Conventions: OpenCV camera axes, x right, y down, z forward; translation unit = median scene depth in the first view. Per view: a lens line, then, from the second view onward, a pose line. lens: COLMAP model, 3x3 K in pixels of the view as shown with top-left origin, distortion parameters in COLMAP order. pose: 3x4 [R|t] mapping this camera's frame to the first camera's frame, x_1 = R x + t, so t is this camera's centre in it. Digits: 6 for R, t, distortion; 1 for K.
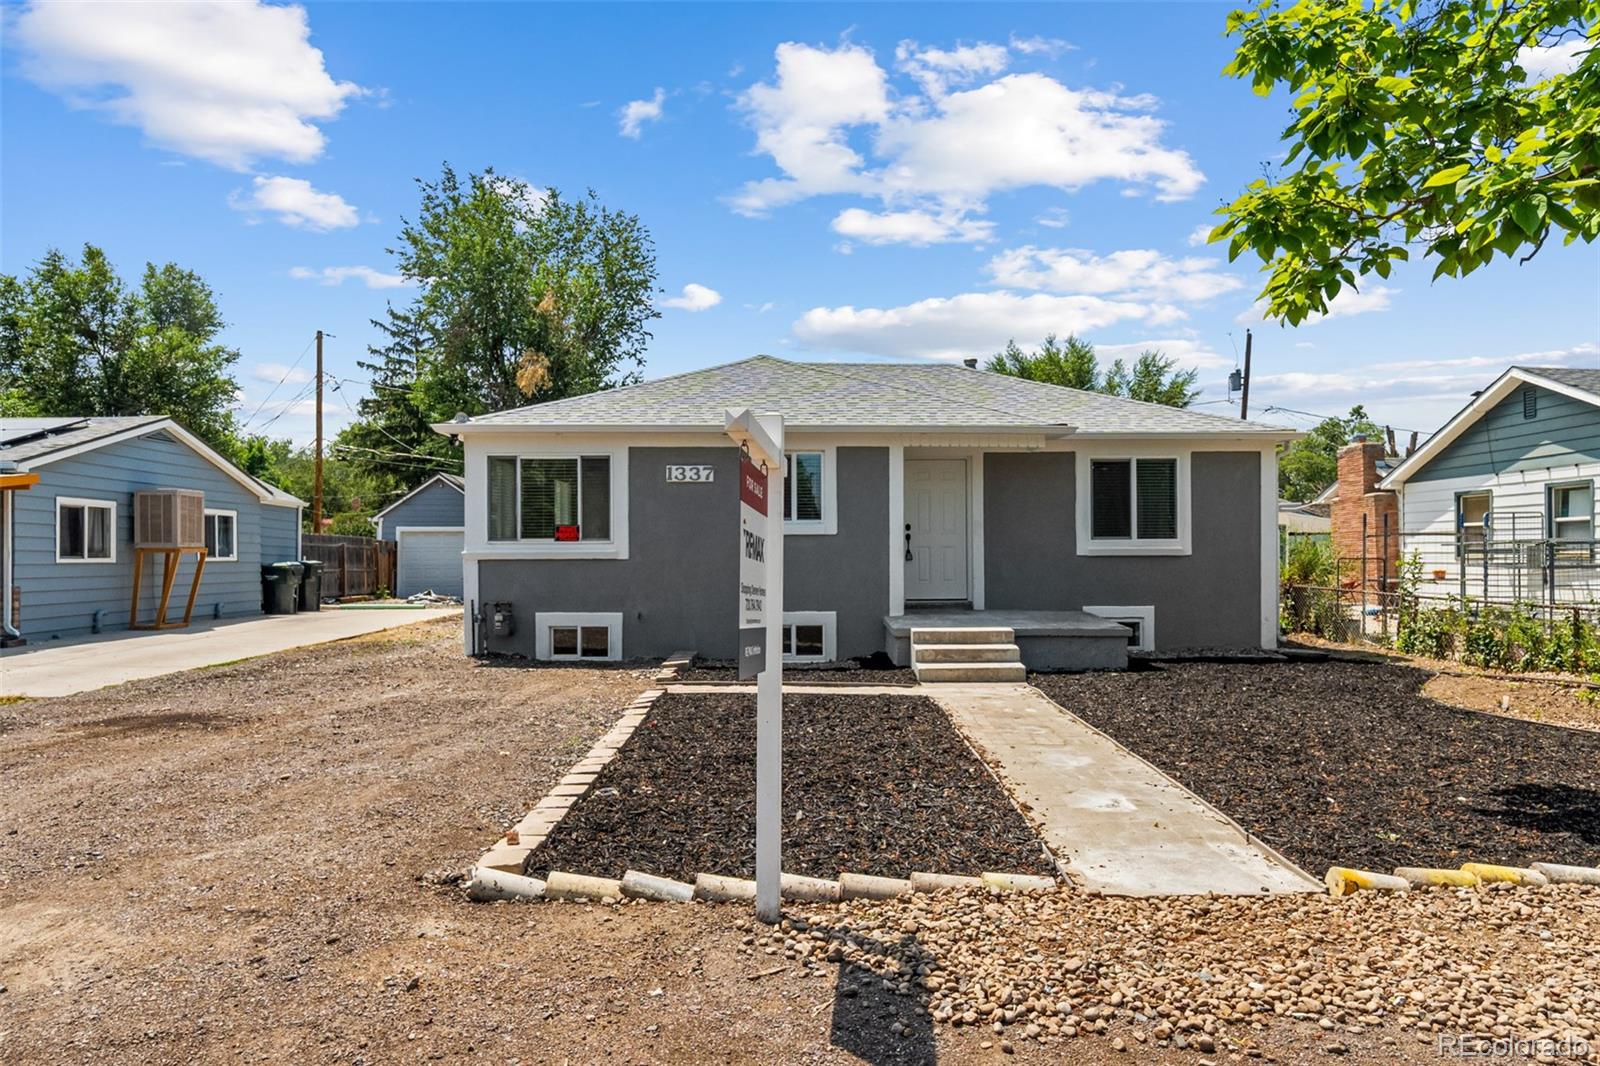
lens RADIAL K [[1037.7, 0, 783.6], [0, 1037.7, 560.4], [0, 0, 1]] dist [-0.001803, 0.006083]
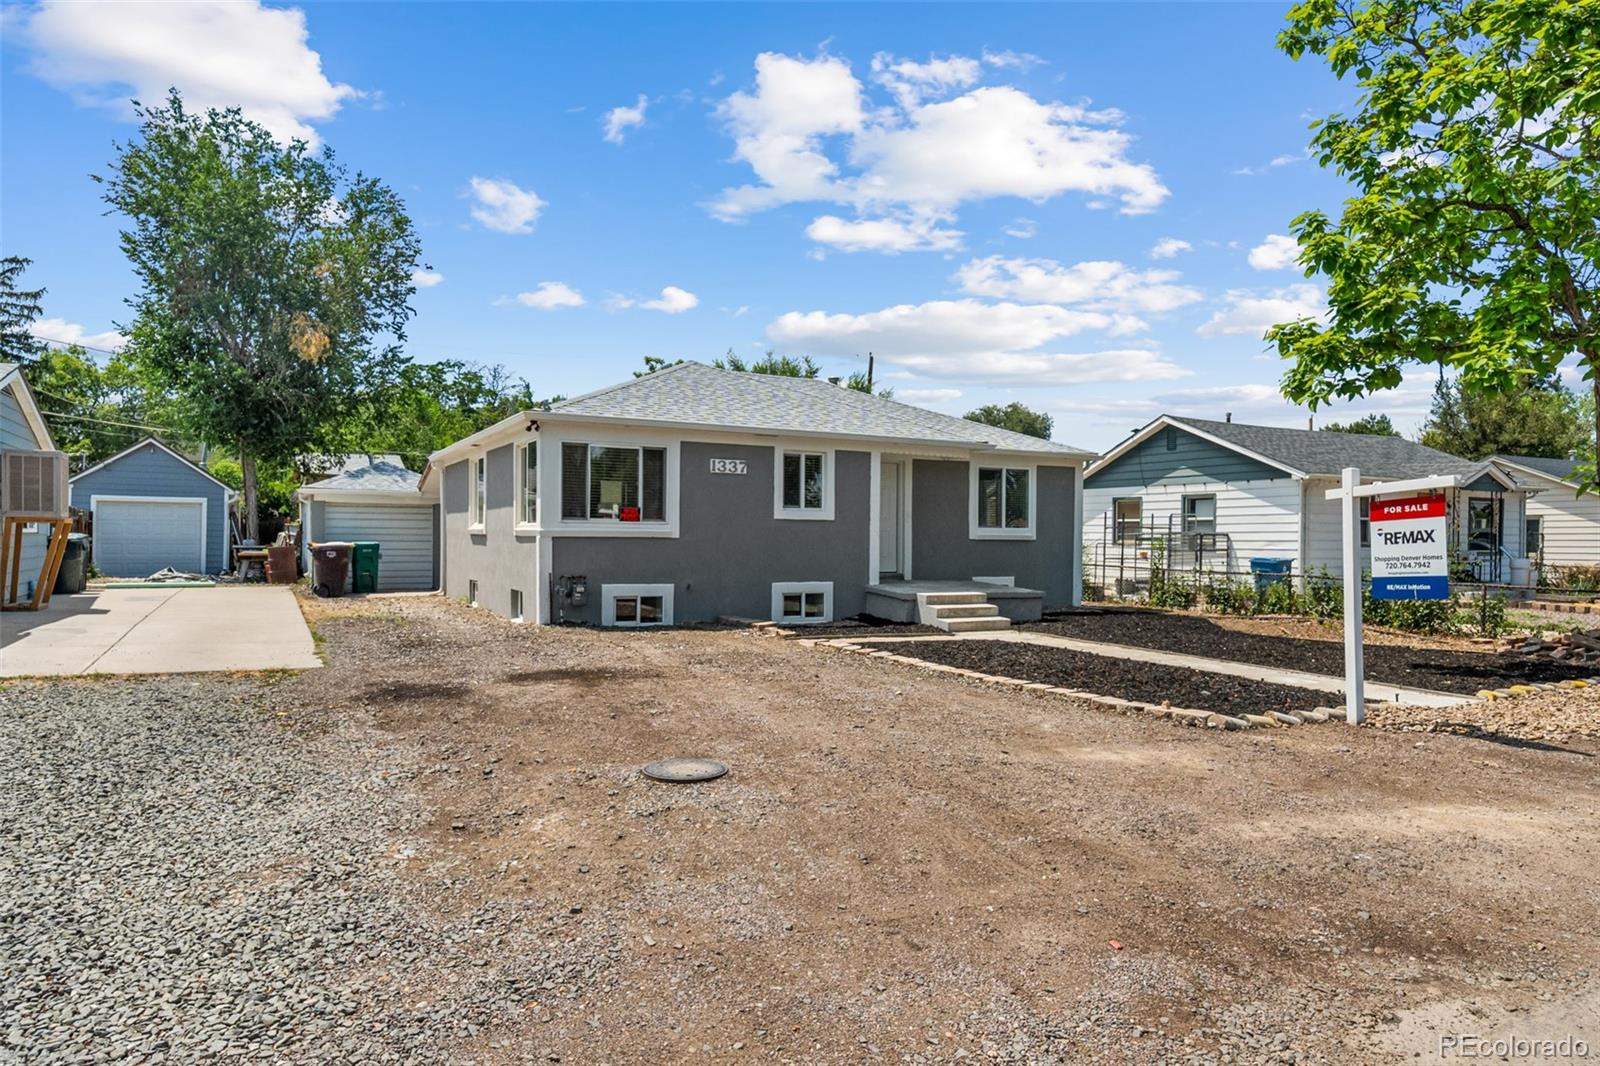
lens RADIAL K [[1037.7, 0, 785.1], [0, 1037.7, 536.6], [0, 0, 1]] dist [-0.001803, 0.006083]
pose [[0.889895, 0.013393, 0.455969, -0.522639], [-0.011312, 0.999909, -0.007294, 0.004542], [-0.456026, 0.001333, 0.889966, -0.079771]]
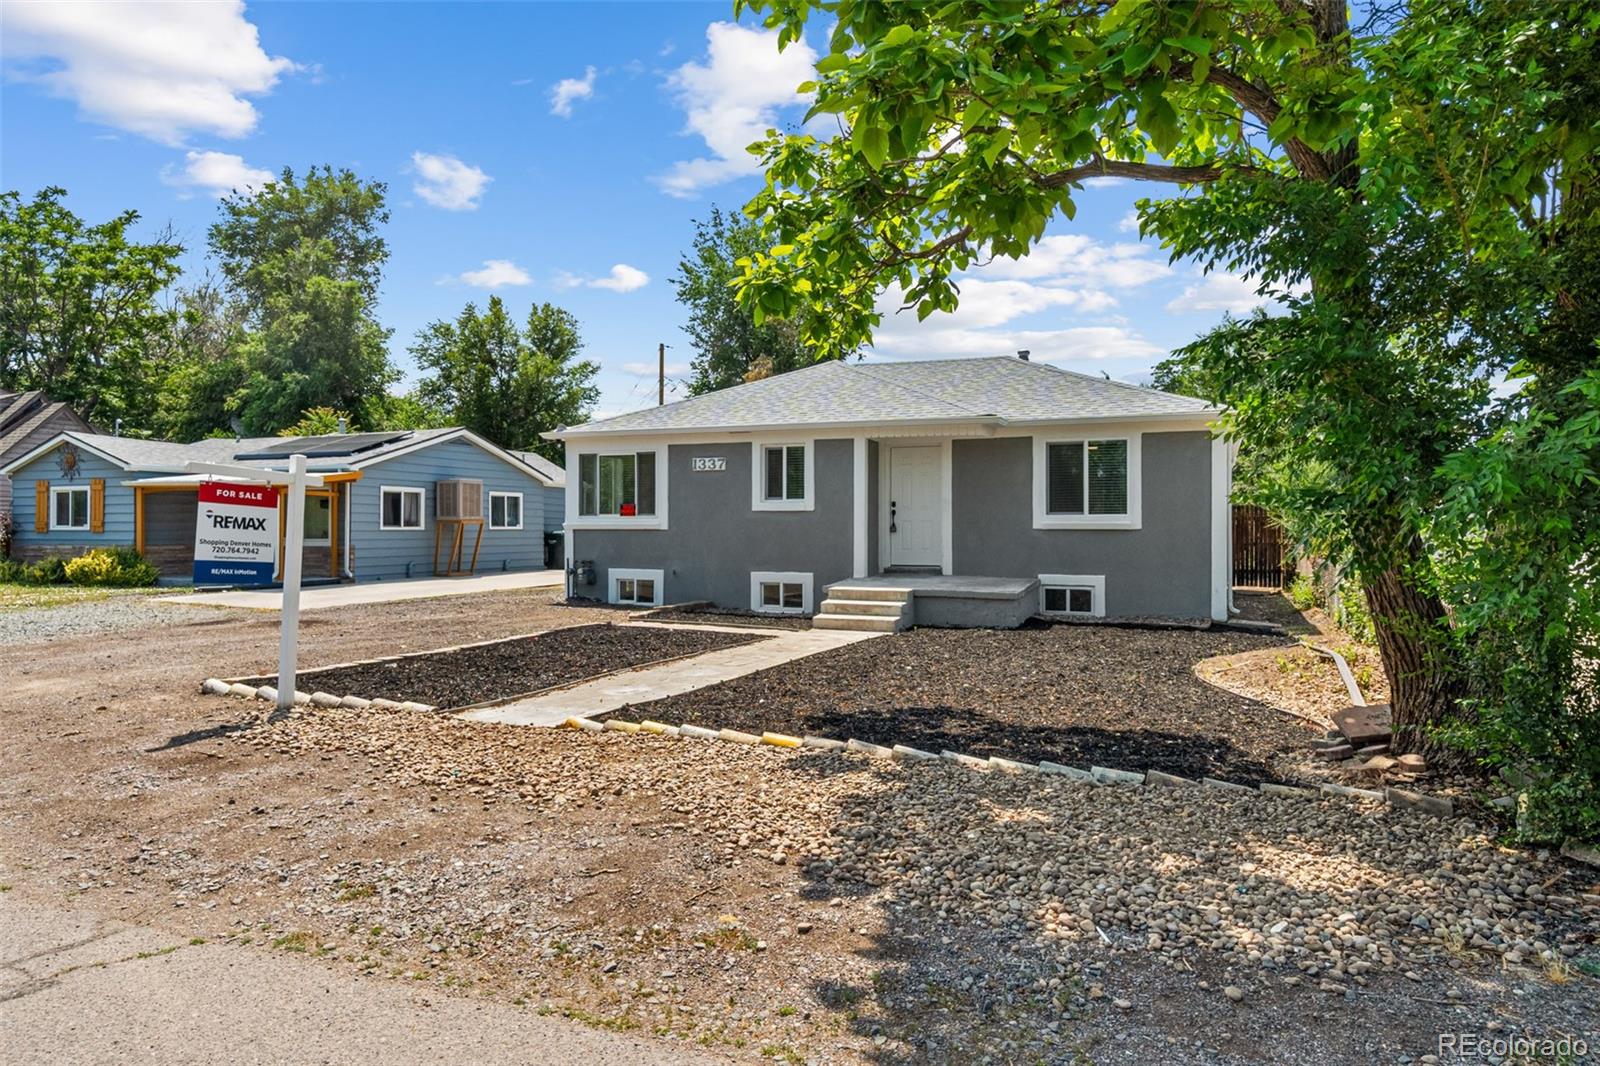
lens RADIAL K [[1037.7, 0, 792.8], [0, 1037.7, 526.4], [0, 0, 1]] dist [-0.001803, 0.006083]
pose [[0.907542, 0.005055, -0.419931, 0.502260], [-0.007270, 0.999967, -0.003674, -0.001383], [0.419898, 0.006387, 0.907549, -0.122396]]
